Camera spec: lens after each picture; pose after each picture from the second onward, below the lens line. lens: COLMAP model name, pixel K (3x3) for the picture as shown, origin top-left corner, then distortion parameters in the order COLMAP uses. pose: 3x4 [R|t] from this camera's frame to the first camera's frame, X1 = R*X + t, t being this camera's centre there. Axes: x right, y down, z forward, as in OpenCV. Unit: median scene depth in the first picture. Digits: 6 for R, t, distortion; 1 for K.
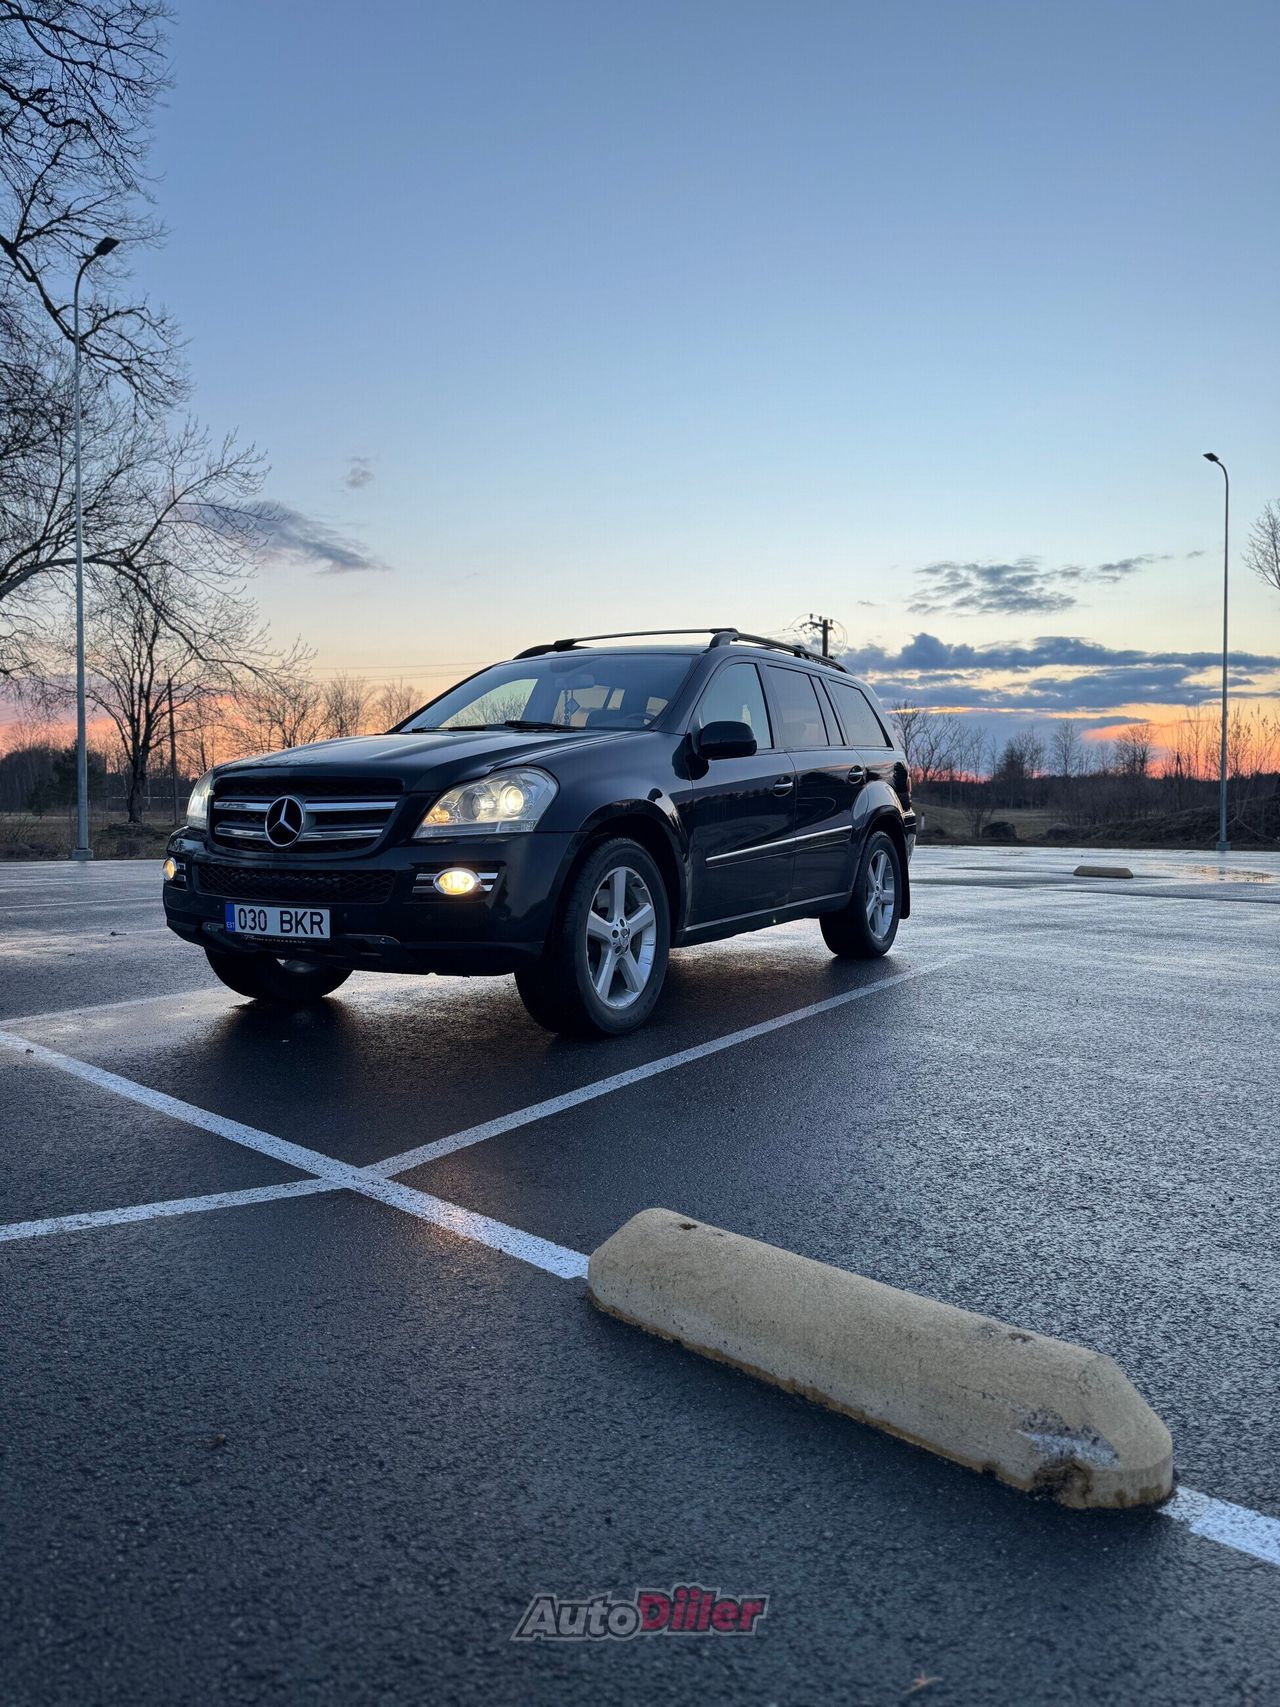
lens RADIAL K [[1198.7, 0, 634.8], [0, 1198.7, 854.8], [0, 0, 1]] dist [0.023840, -0.035165]
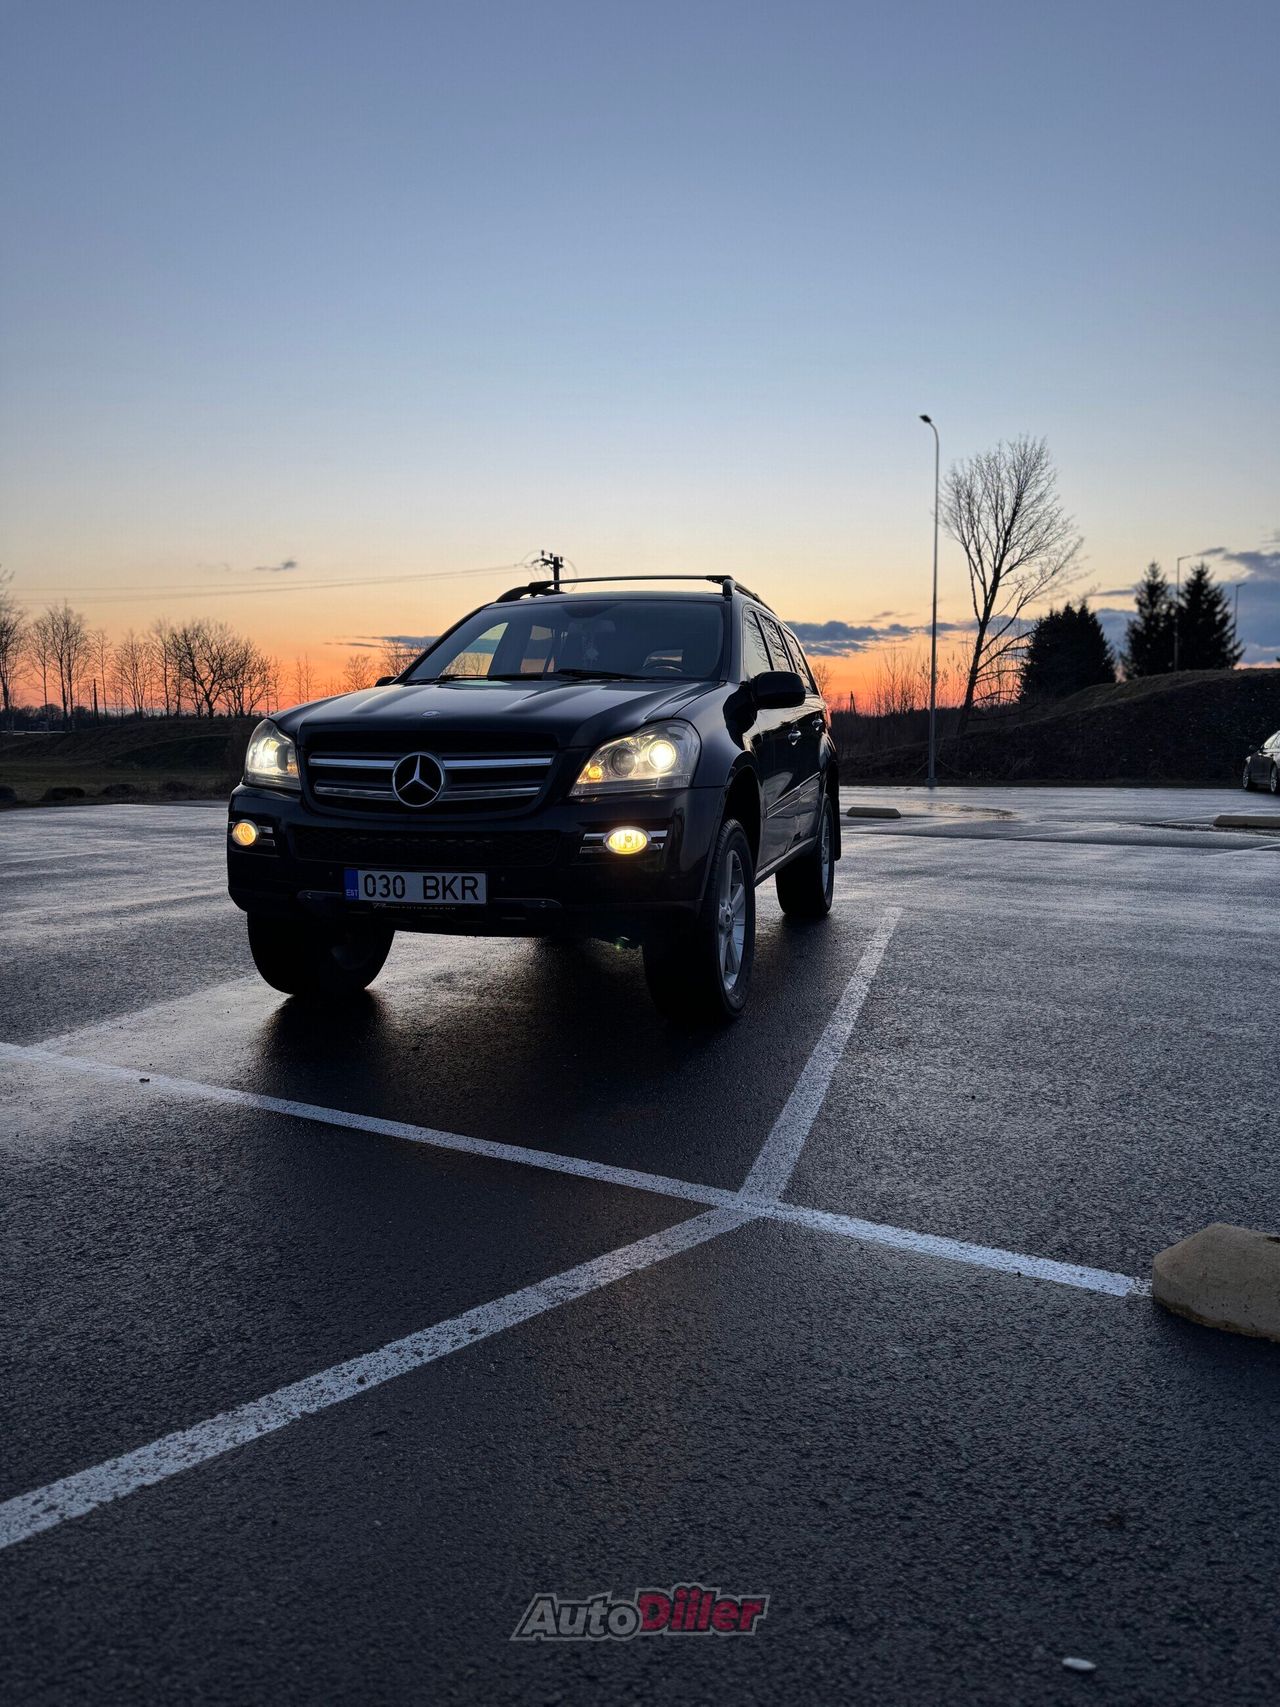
lens RADIAL K [[1198.7, 0, 646.1], [0, 1198.7, 867.4], [0, 0, 1]] dist [0.023840, -0.035165]
pose [[0.966109, -0.028592, 0.256548, -0.362374], [0.012595, 0.997884, 0.063784, -0.017019], [-0.257828, -0.058391, 0.964425, 0.056259]]
